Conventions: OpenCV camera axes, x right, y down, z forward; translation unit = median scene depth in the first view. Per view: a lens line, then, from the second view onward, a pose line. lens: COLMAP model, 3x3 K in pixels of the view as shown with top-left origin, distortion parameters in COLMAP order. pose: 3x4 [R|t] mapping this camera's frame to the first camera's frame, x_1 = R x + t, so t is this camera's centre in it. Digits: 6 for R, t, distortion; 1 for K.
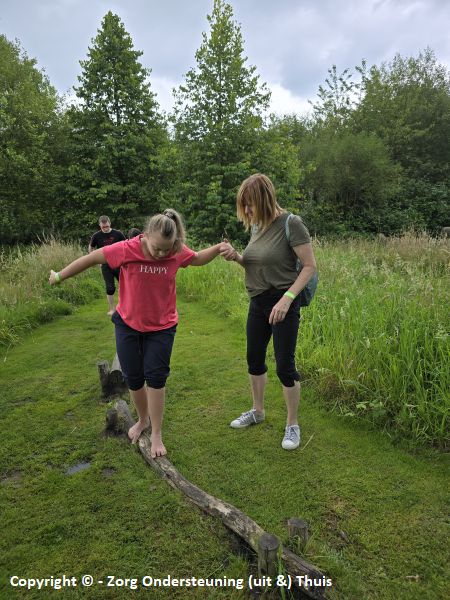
lens RADIAL K [[408.7, 0, 224.1], [0, 408.7, 303.4], [0, 0, 1]] dist [0.005937, 0.006853]
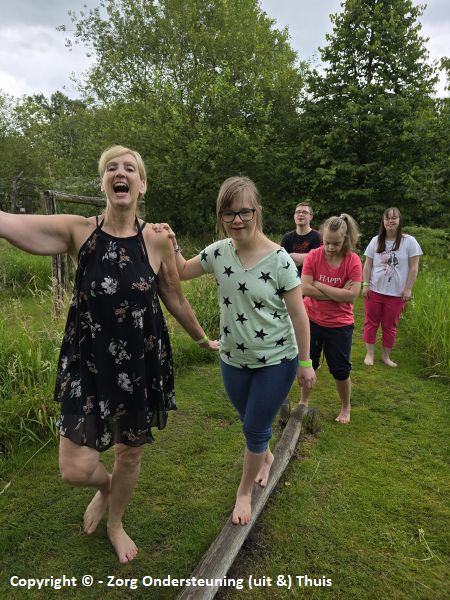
lens RADIAL K [[408.7, 0, 219.1], [0, 408.7, 299.1], [0, 0, 1]] dist [0.005937, 0.006853]
pose [[0.837466, 0.142919, -0.527470, -0.024196], [-0.132538, 0.989498, 0.057675, -0.044209], [0.530174, 0.021609, 0.847613, 0.200185]]
